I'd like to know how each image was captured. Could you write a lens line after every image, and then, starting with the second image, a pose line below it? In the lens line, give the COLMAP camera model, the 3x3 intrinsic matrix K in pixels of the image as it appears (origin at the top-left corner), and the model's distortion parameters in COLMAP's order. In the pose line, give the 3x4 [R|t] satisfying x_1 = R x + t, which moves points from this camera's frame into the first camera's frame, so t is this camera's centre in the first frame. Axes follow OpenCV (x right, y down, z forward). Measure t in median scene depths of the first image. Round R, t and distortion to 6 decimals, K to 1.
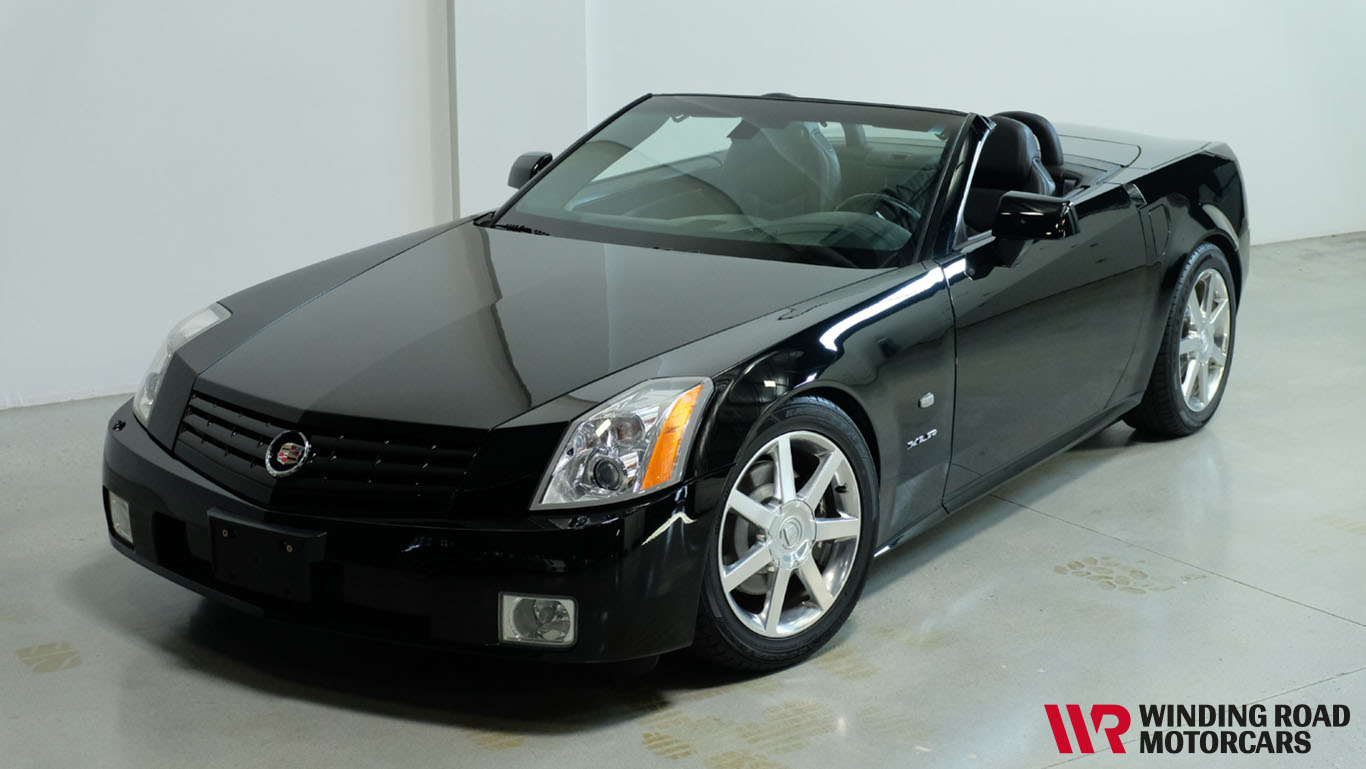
lens RADIAL K [[2089.0, 0, 683.0], [0, 2089.0, 384.5], [0, 0, 1]] dist [0.041119, -0.683026]
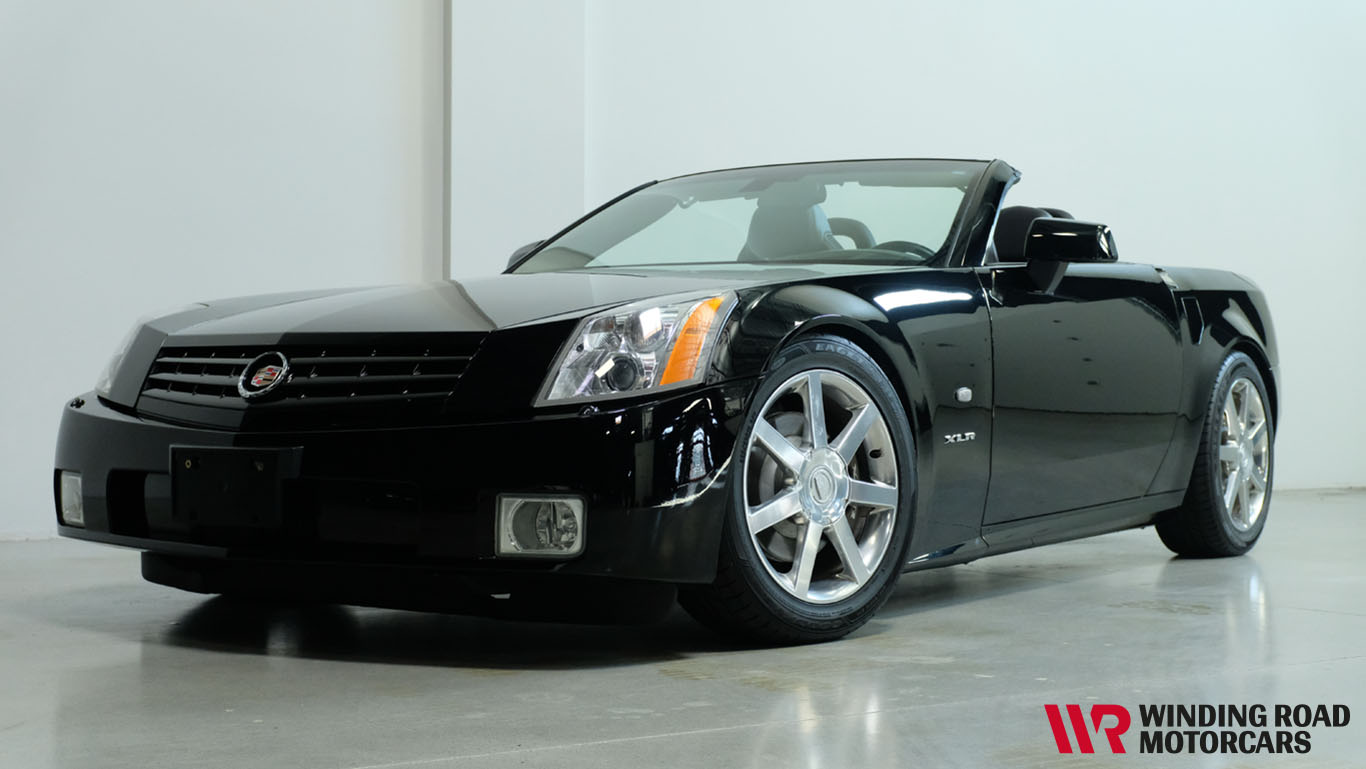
lens RADIAL K [[2089.0, 0, 683.0], [0, 2089.0, 384.5], [0, 0, 1]] dist [0.041119, -0.683026]
pose [[0.999931, 0.004839, 0.010710, -0.017338], [-0.002336, 0.974967, -0.222337, 0.222958], [-0.011518, 0.222297, 0.974911, 0.116914]]
